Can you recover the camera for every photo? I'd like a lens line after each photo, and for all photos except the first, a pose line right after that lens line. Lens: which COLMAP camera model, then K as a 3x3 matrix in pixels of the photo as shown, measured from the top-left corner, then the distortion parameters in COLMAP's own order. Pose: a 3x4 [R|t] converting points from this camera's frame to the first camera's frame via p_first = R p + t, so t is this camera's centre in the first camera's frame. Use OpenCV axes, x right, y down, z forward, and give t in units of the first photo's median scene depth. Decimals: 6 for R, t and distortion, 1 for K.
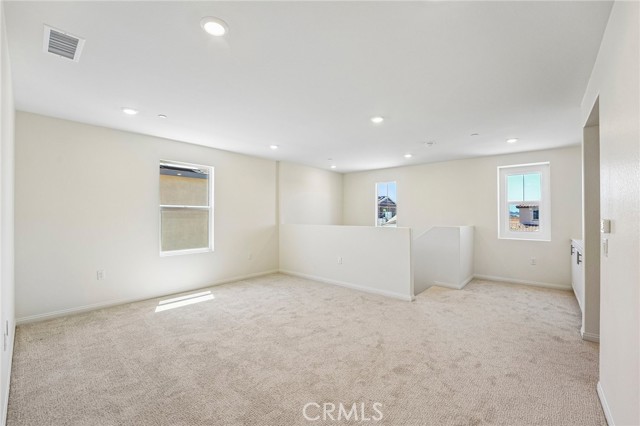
lens RADIAL K [[260.3, 0, 316.8], [0, 260.3, 213.8], [0, 0, 1]] dist [-0.022245, 0.000170]
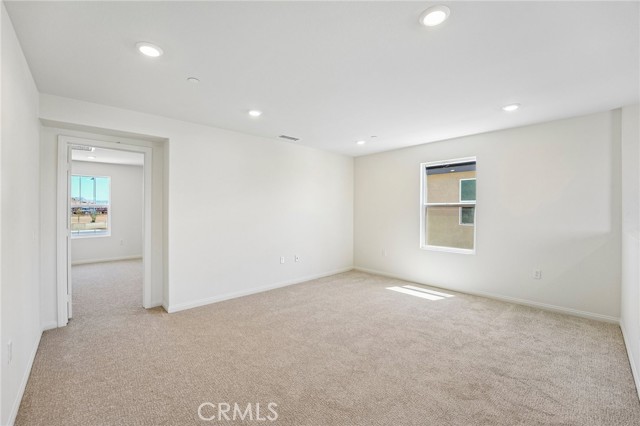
lens RADIAL K [[260.3, 0, 316.8], [0, 260.3, 213.8], [0, 0, 1]] dist [-0.022245, 0.000170]
pose [[-0.069405, 0.016137, -0.997458, 0.569743], [0.000225, 0.999869, 0.016161, -0.005435], [0.997589, 0.000898, -0.069399, 0.638444]]
